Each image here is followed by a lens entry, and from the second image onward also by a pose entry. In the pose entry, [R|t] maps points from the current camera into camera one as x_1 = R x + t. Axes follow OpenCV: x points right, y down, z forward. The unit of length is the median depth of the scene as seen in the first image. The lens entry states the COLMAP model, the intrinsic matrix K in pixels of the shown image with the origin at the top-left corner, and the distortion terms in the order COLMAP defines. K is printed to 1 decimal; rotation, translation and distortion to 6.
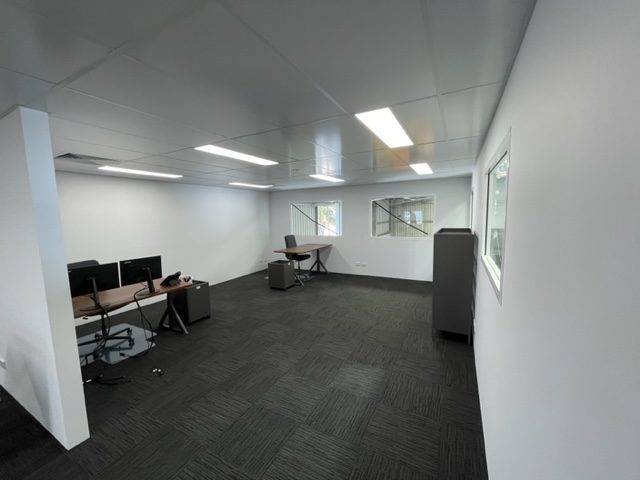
lens RADIAL K [[255.8, 0, 320.0], [0, 255.8, 240.0], [0, 0, 1]] dist [-0.000657, -0.000028]
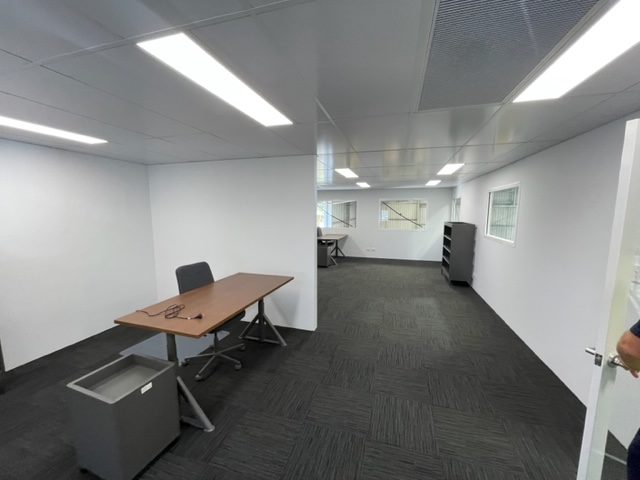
lens RADIAL K [[255.8, 0, 320.0], [0, 255.8, 240.0], [0, 0, 1]] dist [-0.000657, -0.000028]
pose [[0.981841, 0.003702, 0.189668, -0.352547], [-0.004960, 0.999969, 0.006155, 0.040507], [-0.189639, -0.006984, 0.981829, -0.234005]]
